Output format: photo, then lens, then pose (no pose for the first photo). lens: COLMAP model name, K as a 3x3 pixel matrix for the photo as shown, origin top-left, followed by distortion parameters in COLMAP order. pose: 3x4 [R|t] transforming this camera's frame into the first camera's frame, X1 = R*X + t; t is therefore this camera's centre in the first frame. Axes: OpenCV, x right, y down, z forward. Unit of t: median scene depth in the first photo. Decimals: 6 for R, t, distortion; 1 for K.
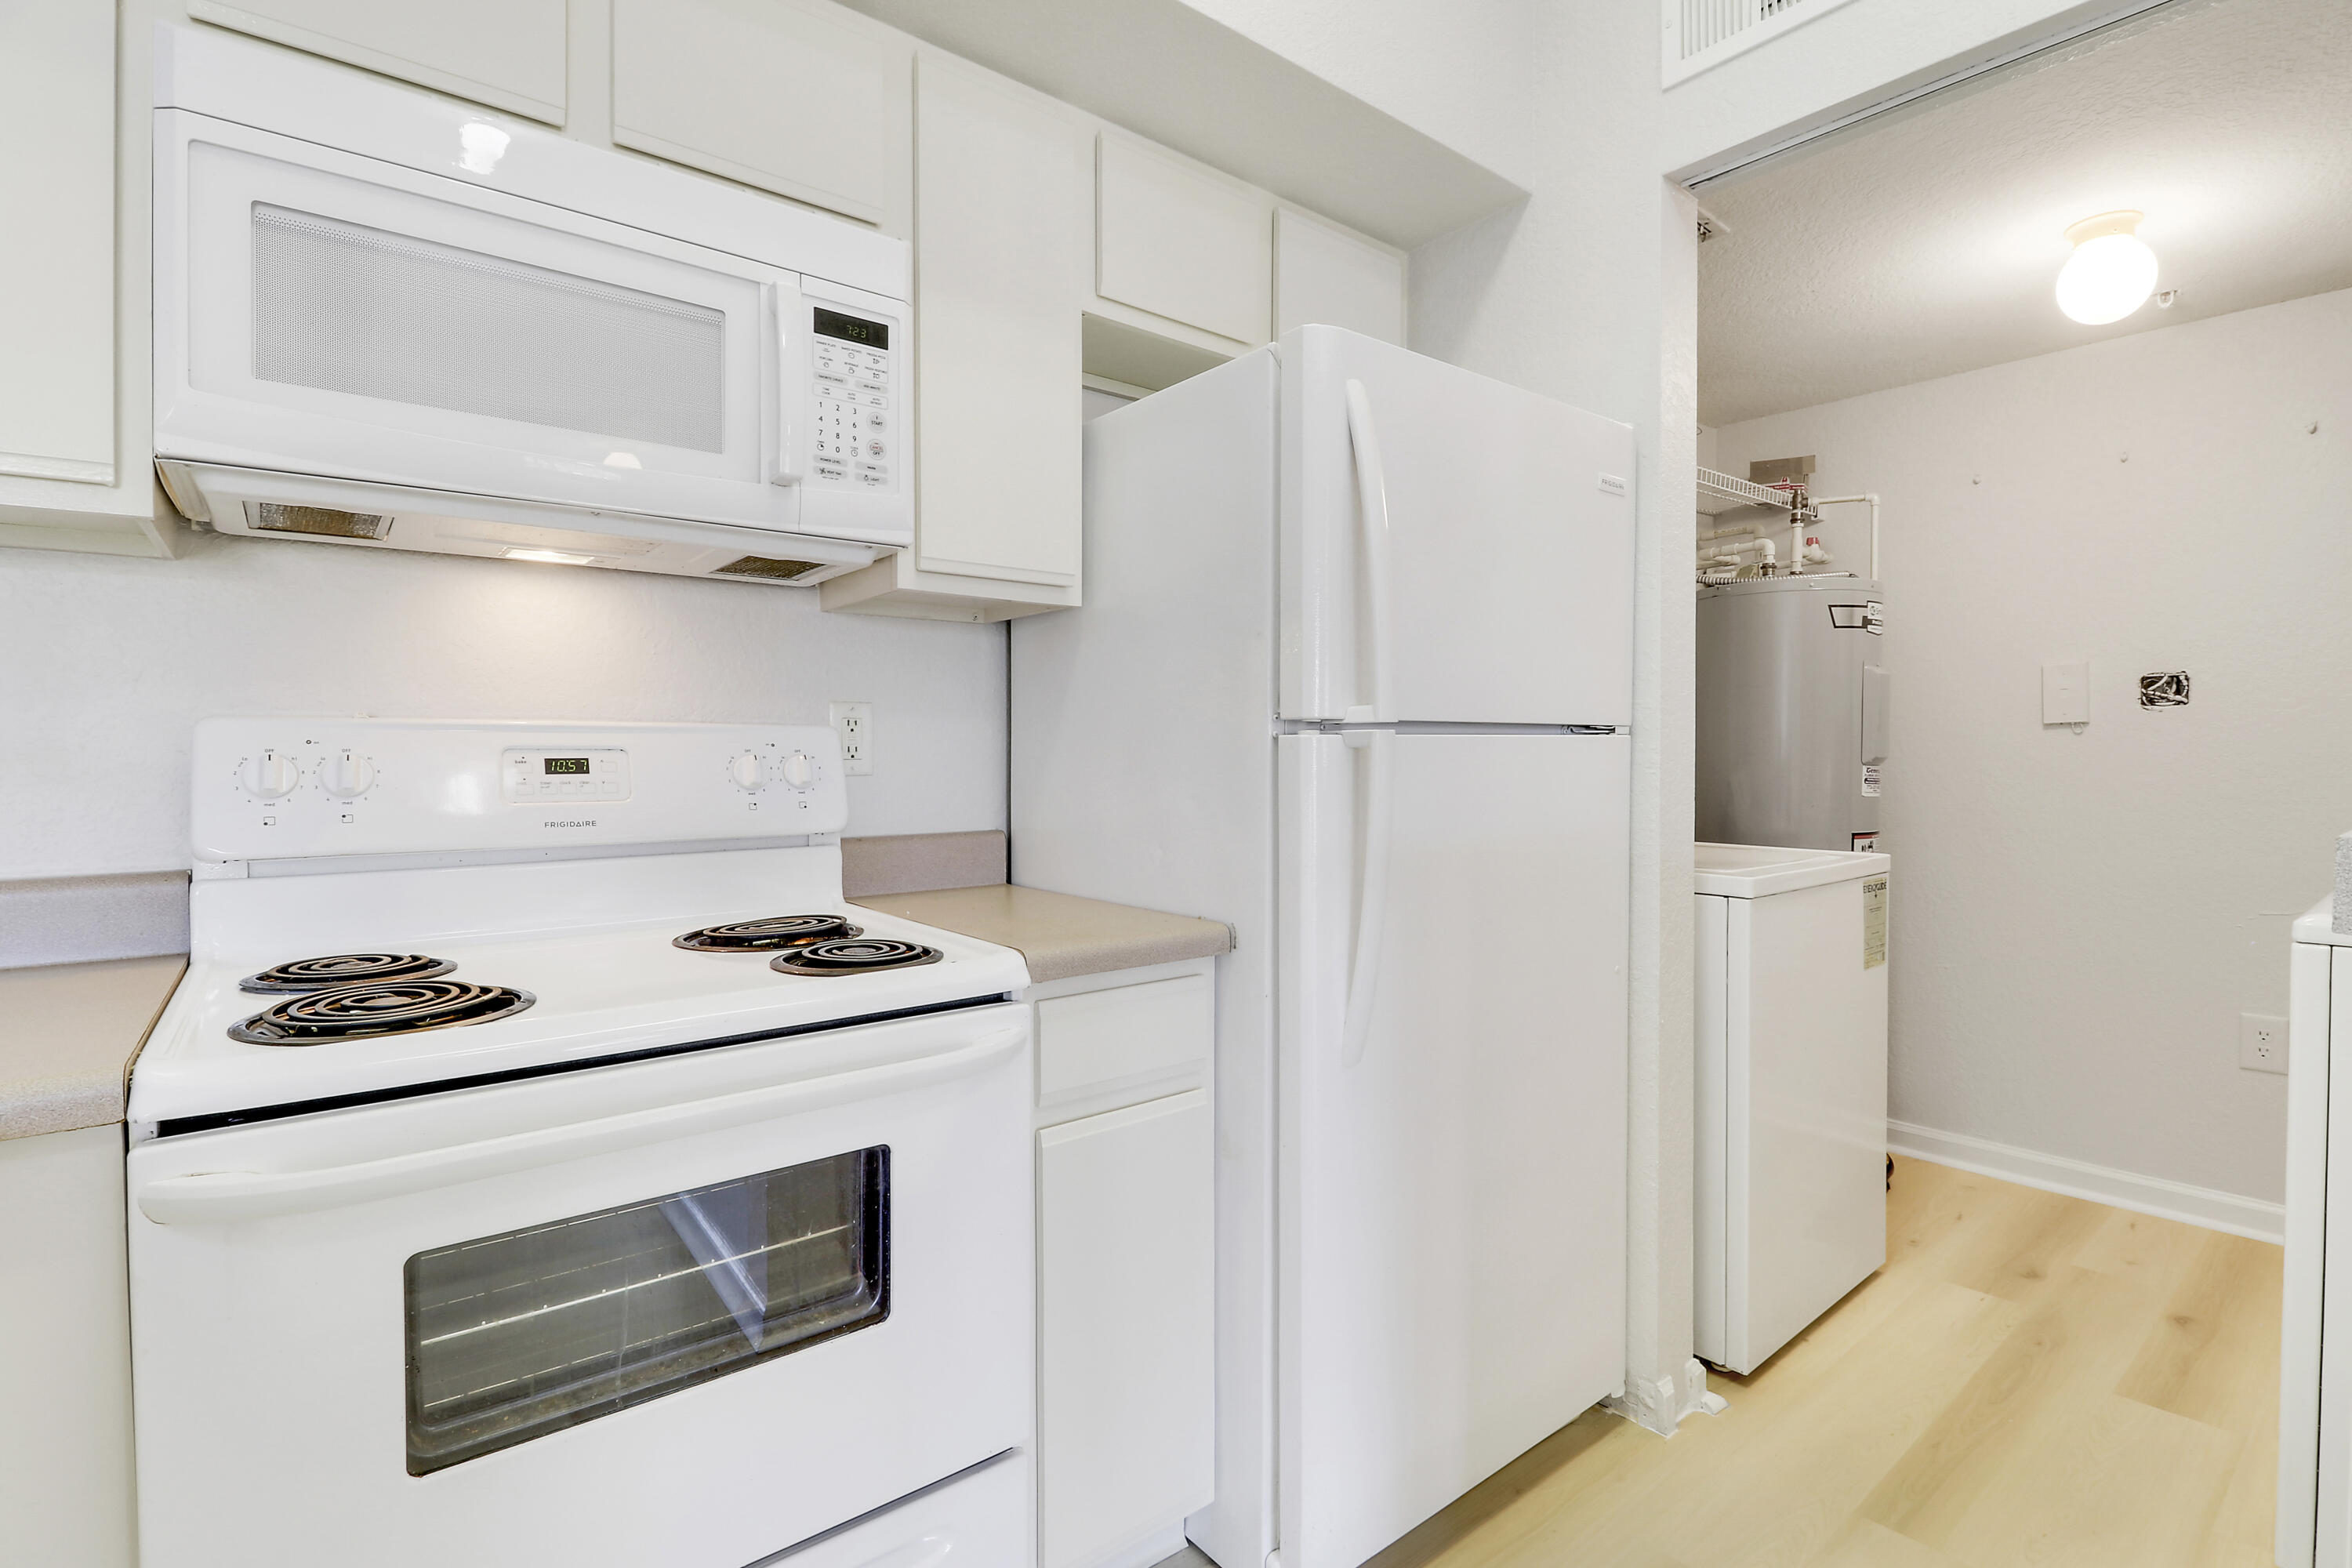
lens RADIAL K [[1114.0, 0, 1179.6], [0, 1114.0, 791.7], [0, 0, 1]] dist [-0.003027, -0.009264]
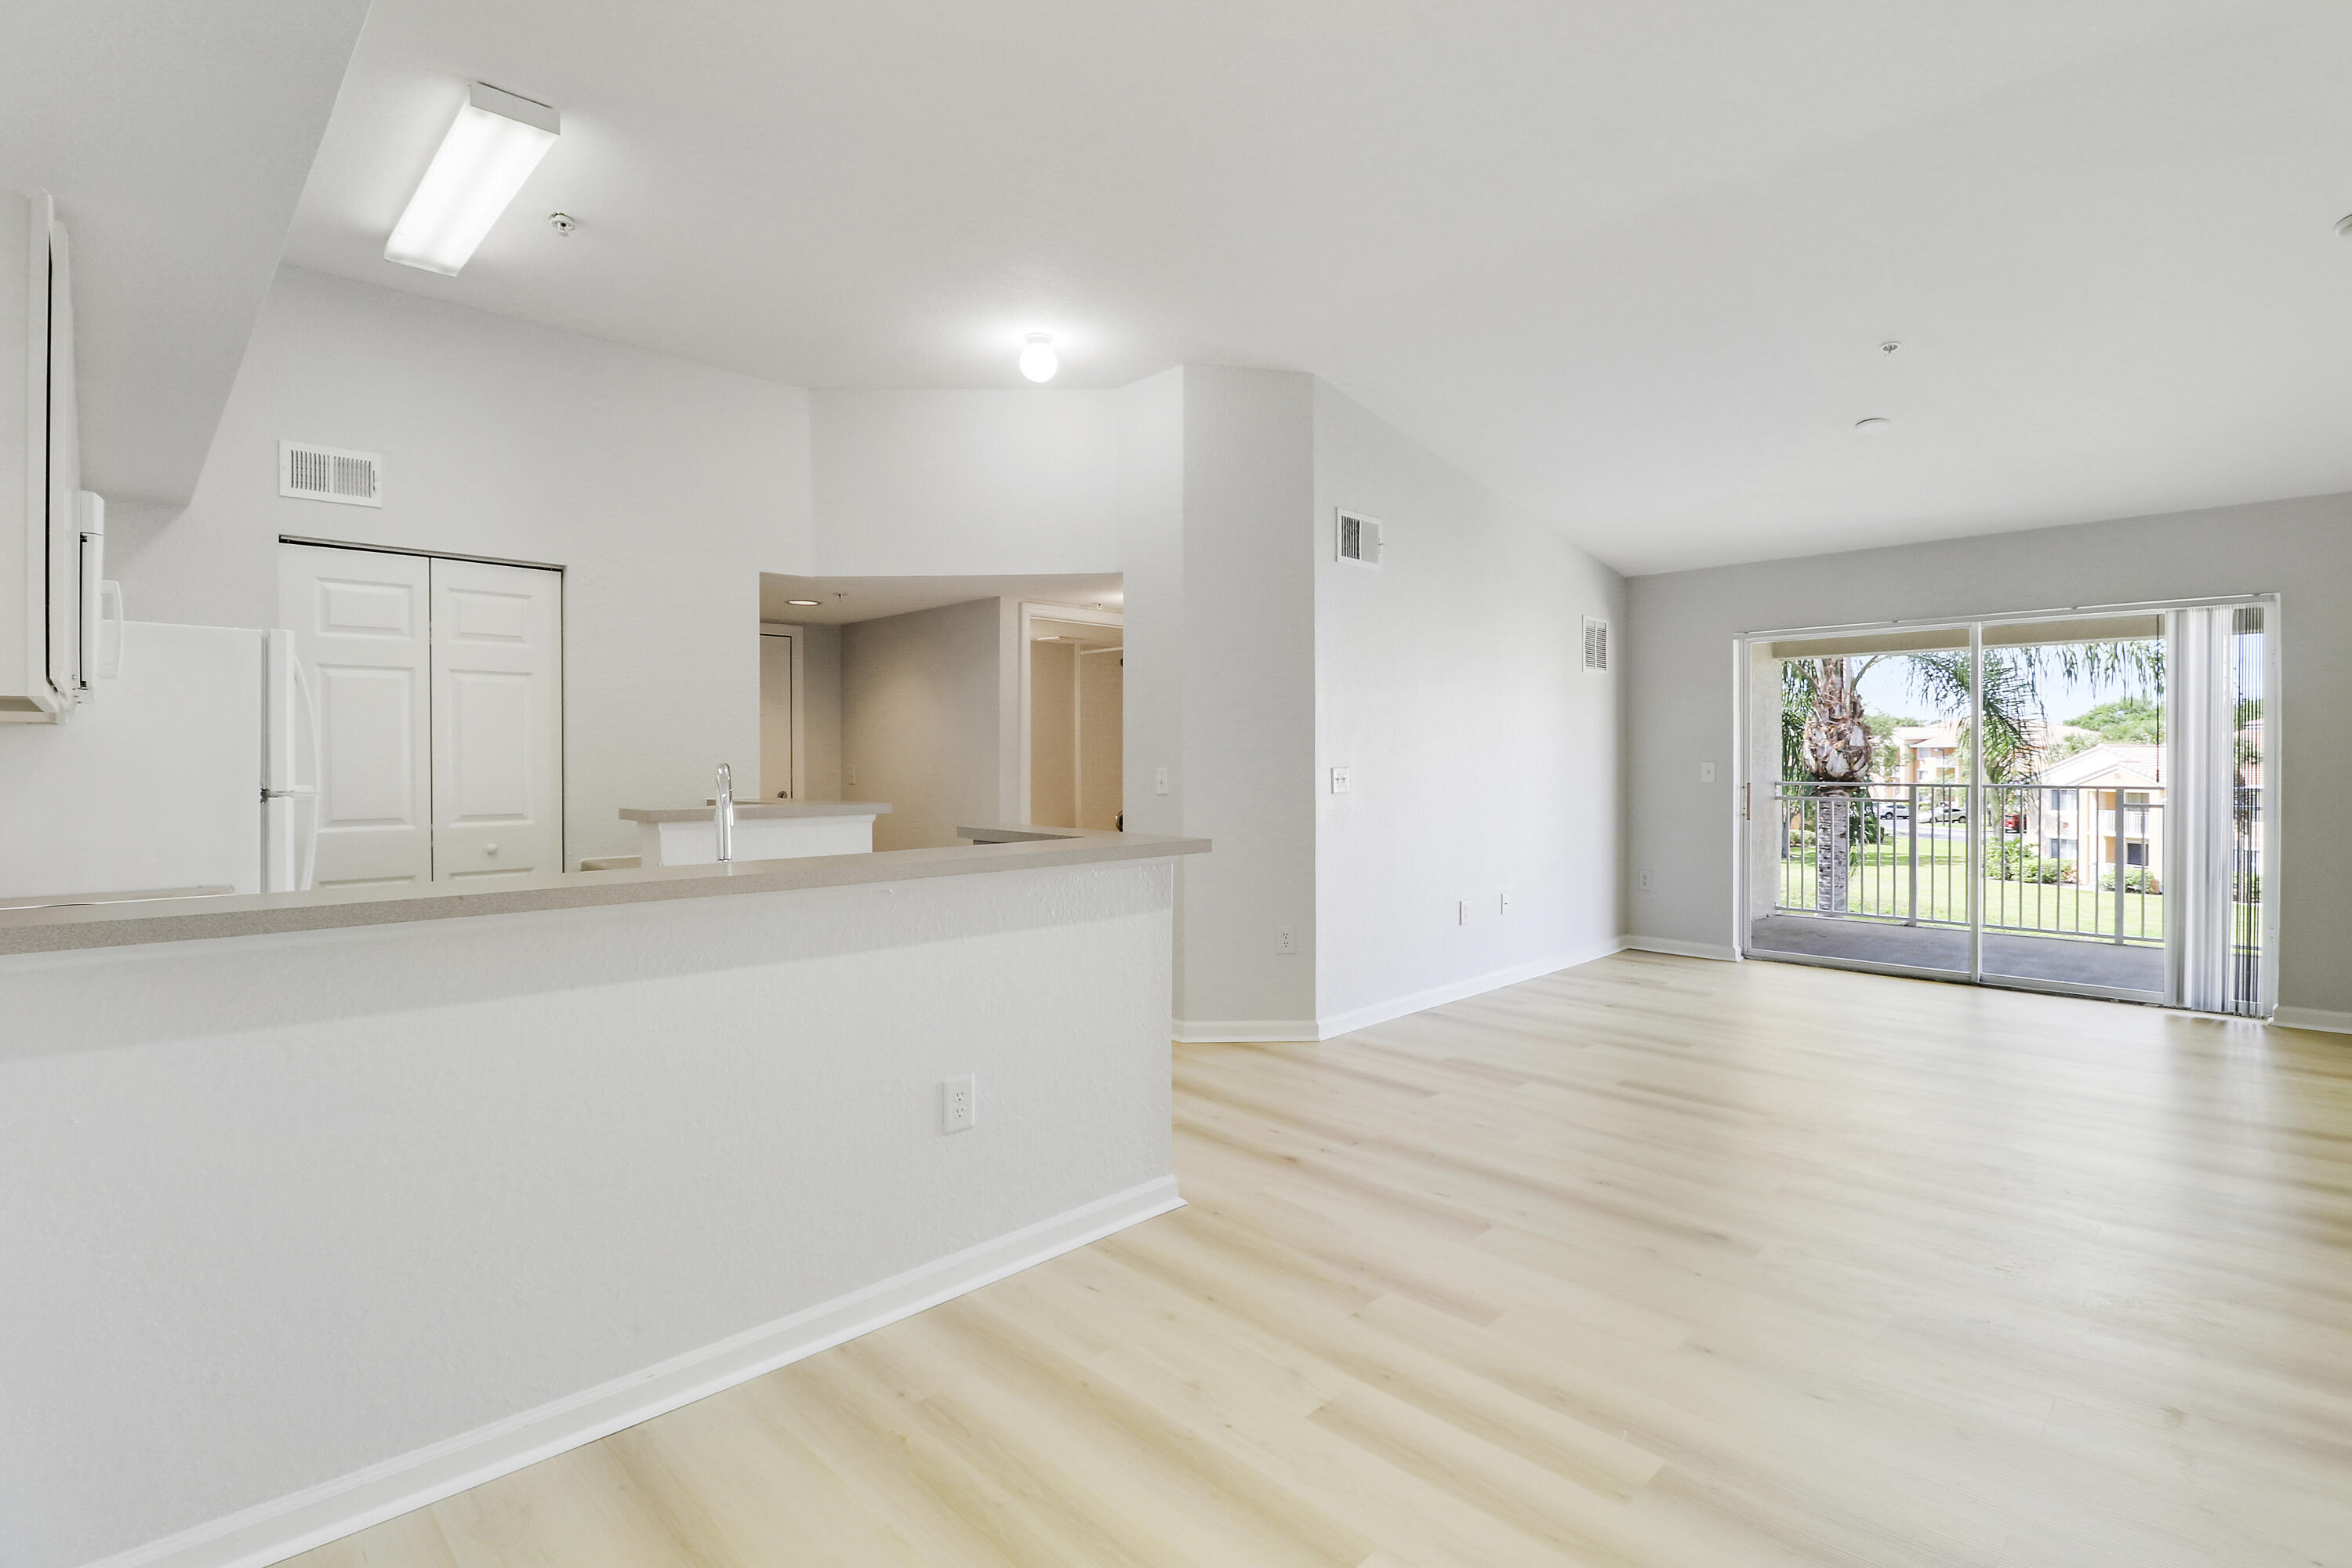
lens RADIAL K [[1114.0, 0, 1200.2], [0, 1114.0, 771.3], [0, 0, 1]] dist [-0.003027, -0.009264]
pose [[-0.106348, -0.003480, 0.994323, -2.352013], [0.032035, 0.999463, 0.006925, -0.060660], [-0.993813, 0.032589, -0.106179, -0.673278]]
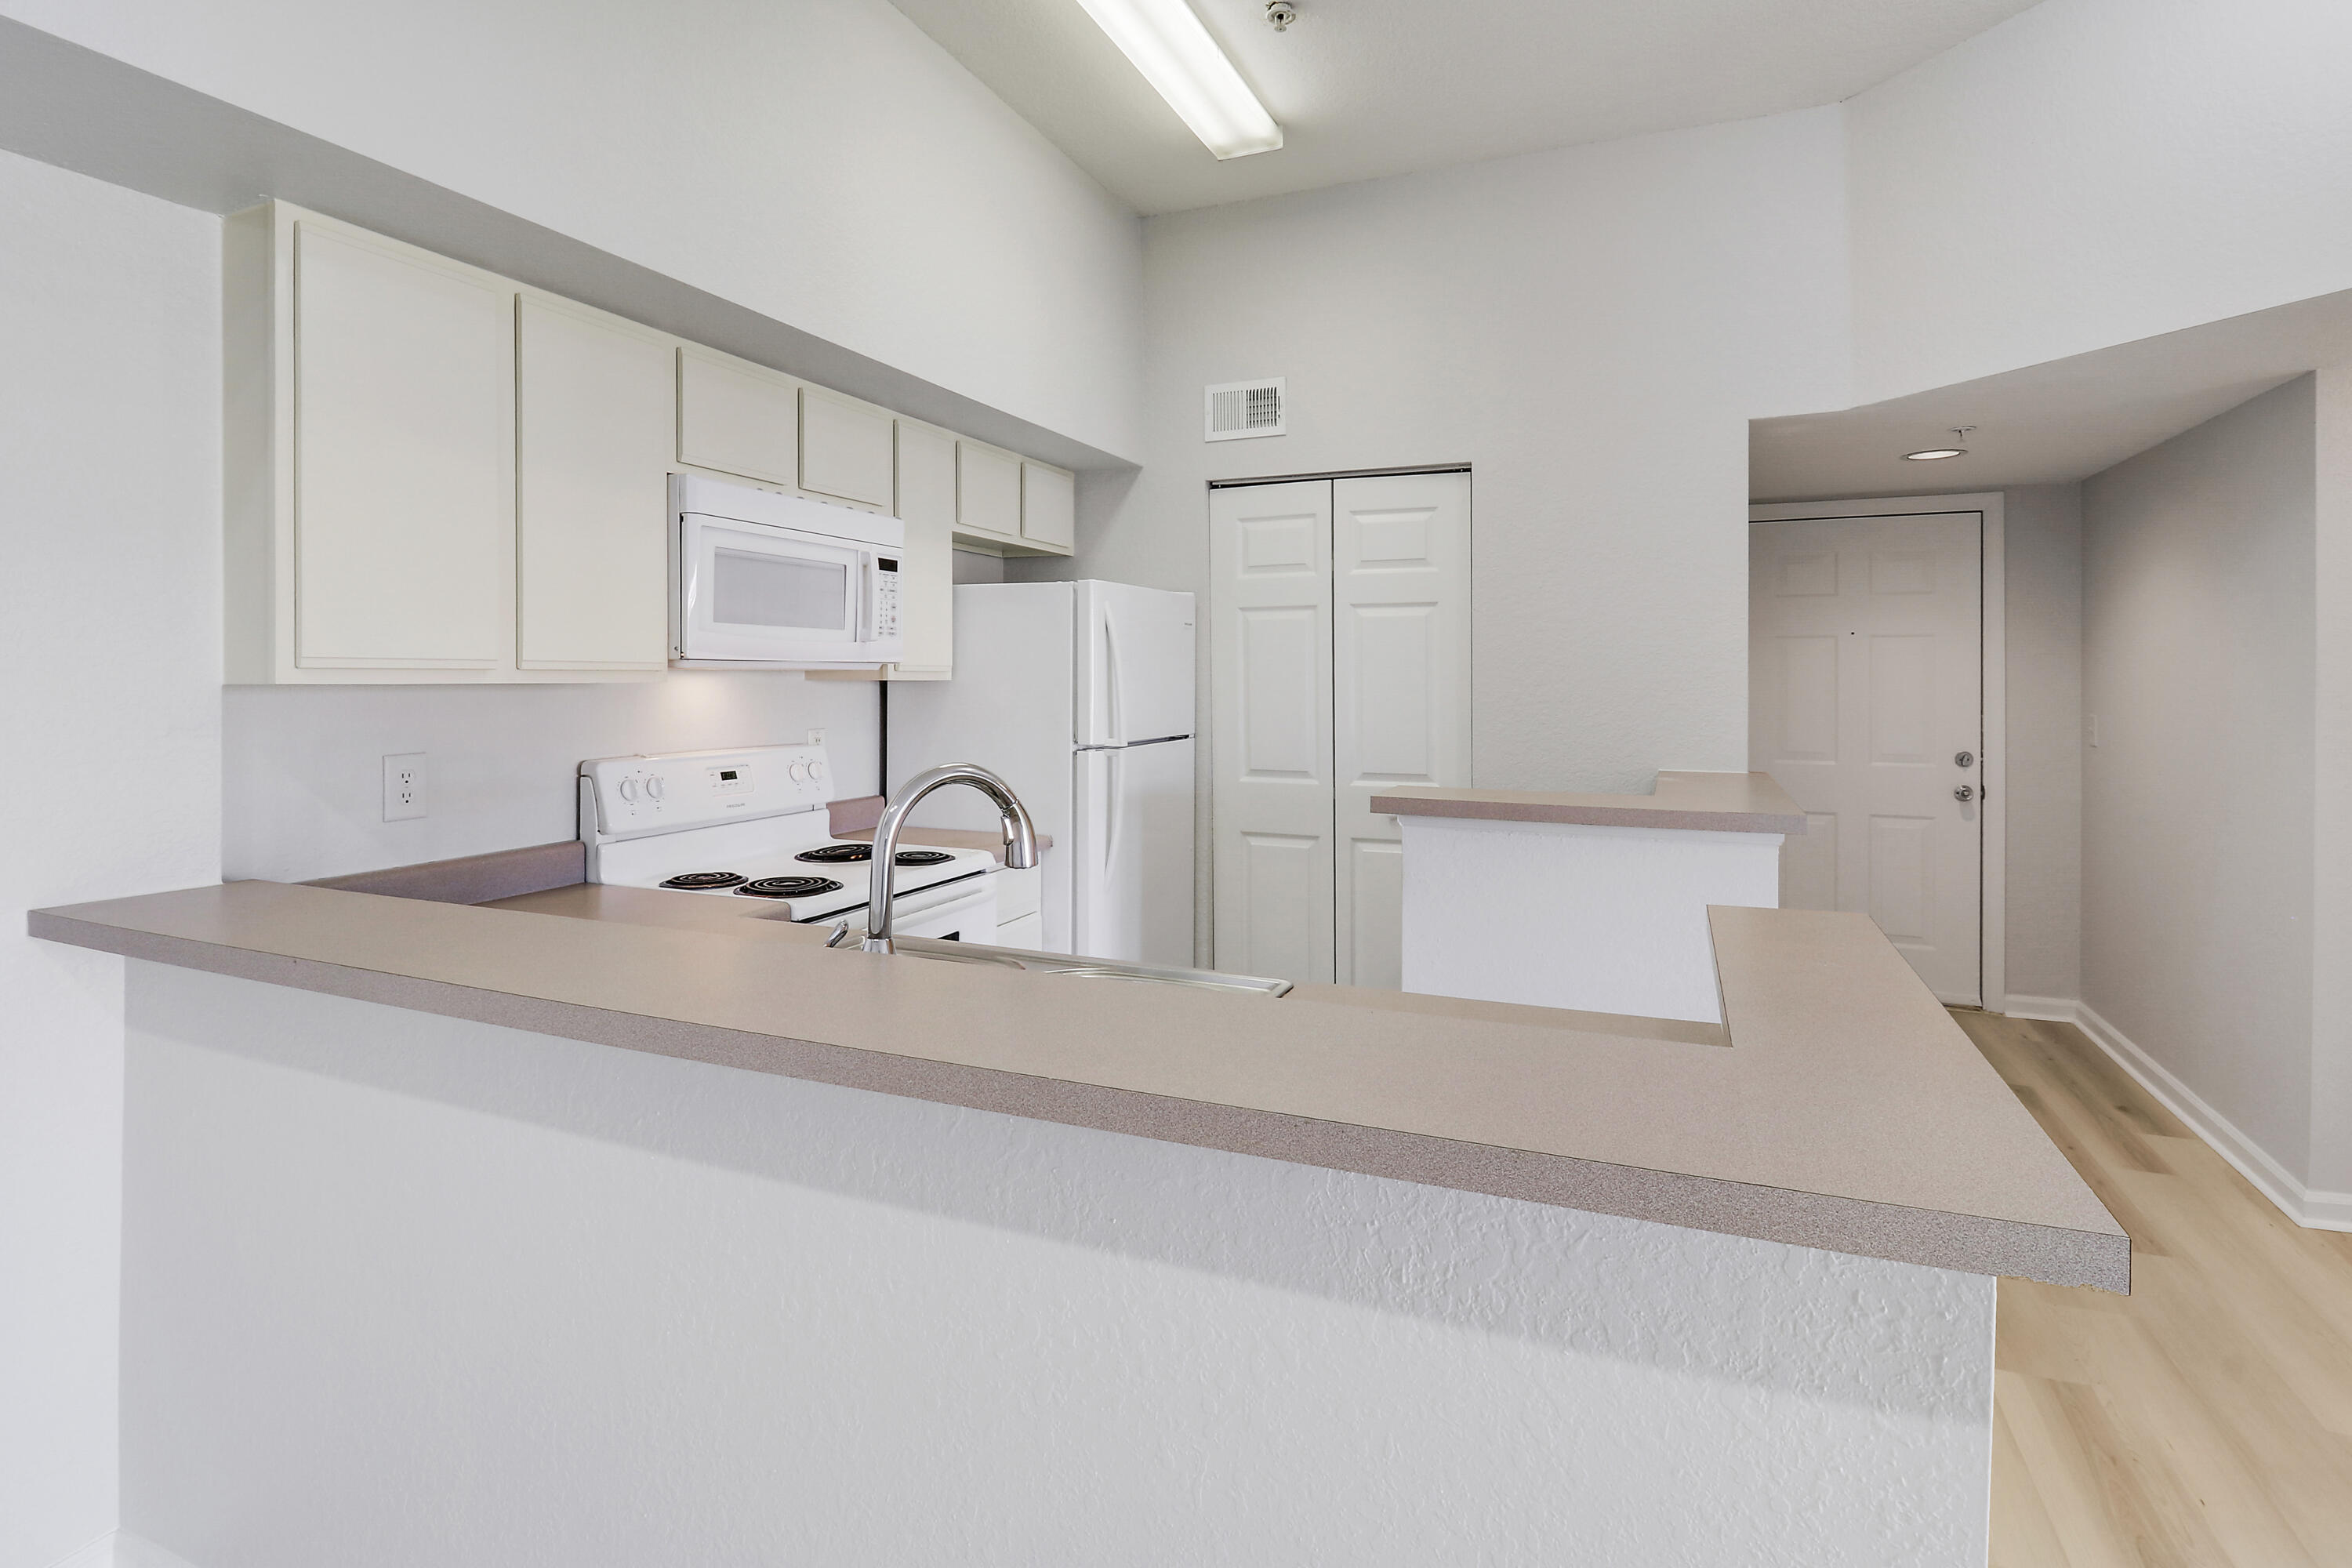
lens RADIAL K [[1114.0, 0, 1197.2], [0, 1114.0, 695.2], [0, 0, 1]] dist [-0.003027, -0.009264]
pose [[0.878737, -0.002550, 0.477299, -0.773430], [0.010237, 0.999856, -0.013505, -0.131247], [-0.477196, 0.016753, 0.878637, -1.118280]]
